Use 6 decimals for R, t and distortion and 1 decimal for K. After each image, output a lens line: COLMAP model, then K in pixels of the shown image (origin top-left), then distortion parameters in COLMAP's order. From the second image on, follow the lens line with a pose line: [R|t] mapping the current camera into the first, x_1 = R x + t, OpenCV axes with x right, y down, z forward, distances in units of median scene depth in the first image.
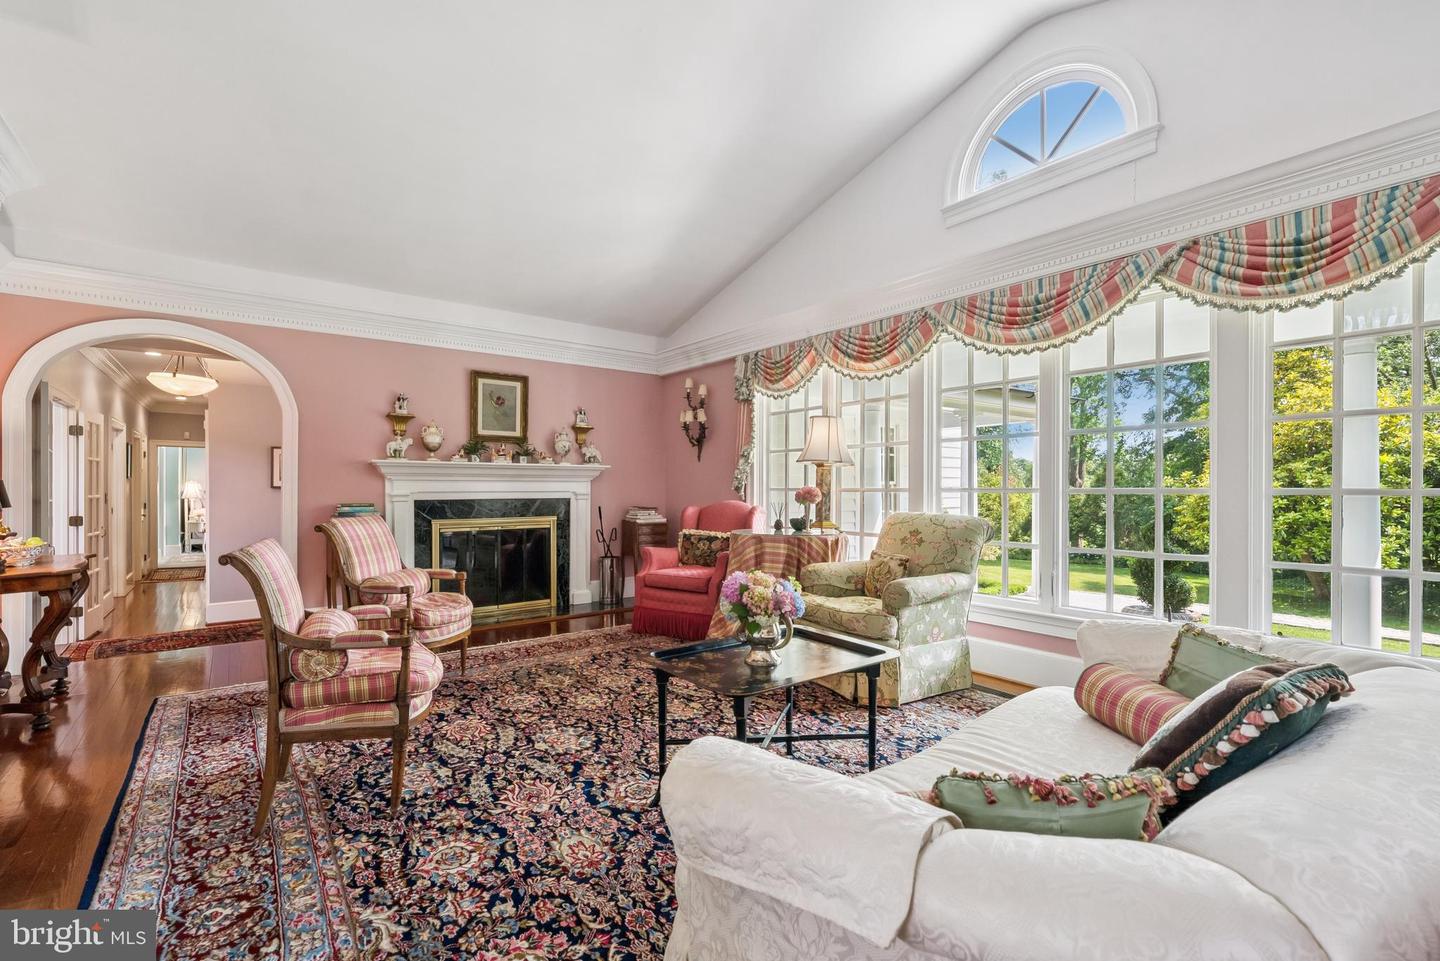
lens RADIAL K [[653.4, 0, 720.0], [0, 653.4, 480.5], [0, 0, 1]] dist [0.000052, 0.000019]
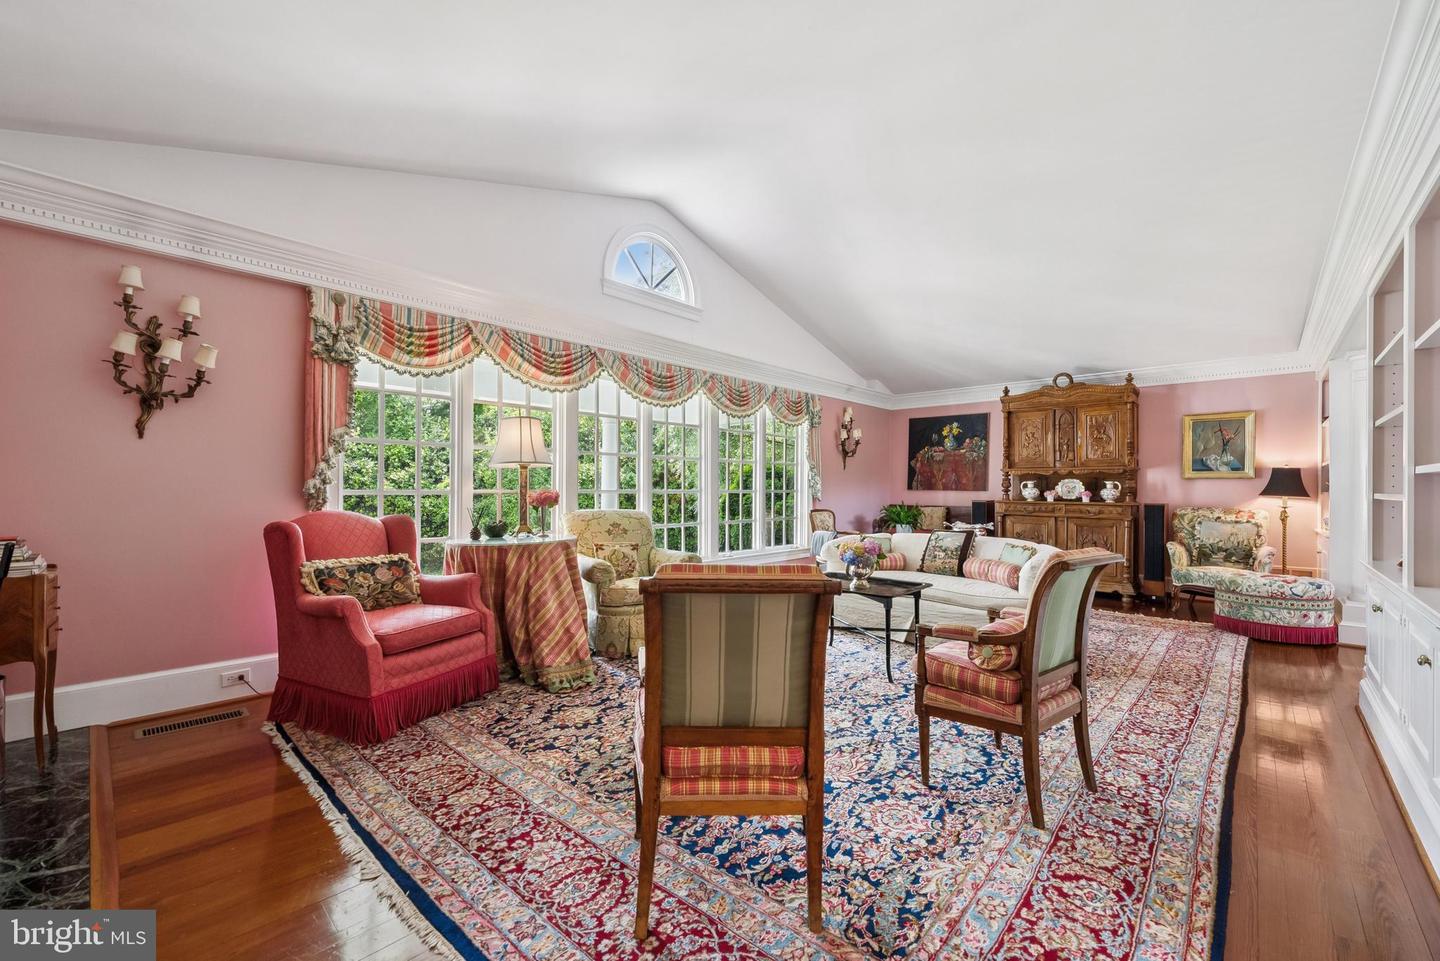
lens RADIAL K [[583.6, 0, 720.0], [0, 583.6, 480.5], [0, 0, 1]] dist [0.000430, 0.000006]
pose [[-0.187891, 0.008170, 0.982156, -1.251493], [-0.016474, 0.999799, -0.011469, 0.001899], [-0.982052, -0.018335, -0.187718, 1.441293]]
